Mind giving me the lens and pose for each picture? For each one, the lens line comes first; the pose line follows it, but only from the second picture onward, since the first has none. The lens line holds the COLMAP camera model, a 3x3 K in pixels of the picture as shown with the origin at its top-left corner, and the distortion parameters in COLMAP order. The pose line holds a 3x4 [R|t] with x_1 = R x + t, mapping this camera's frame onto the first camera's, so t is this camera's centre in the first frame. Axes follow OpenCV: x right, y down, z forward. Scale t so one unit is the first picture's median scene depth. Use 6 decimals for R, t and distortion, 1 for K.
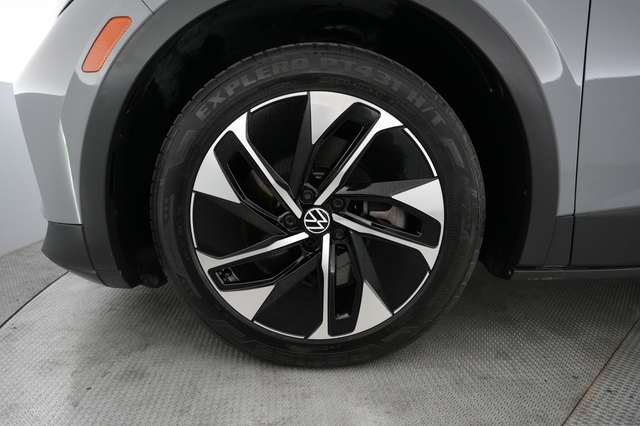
lens RADIAL K [[391.5, 0, 322.1], [0, 391.5, 208.7], [0, 0, 1]] dist [-0.002111, -0.000007]
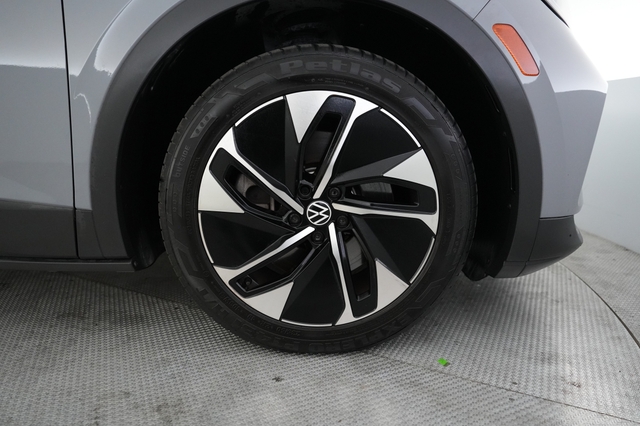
lens RADIAL K [[463.6, 0, 325.6], [0, 463.6, 212.8], [0, 0, 1]] dist [0.009009, 0.001152]
pose [[0.975575, -0.219590, -0.005730, 0.011044], [0.219639, 0.975529, 0.010060, 0.021182], [0.003381, -0.011073, 0.999933, -0.246706]]
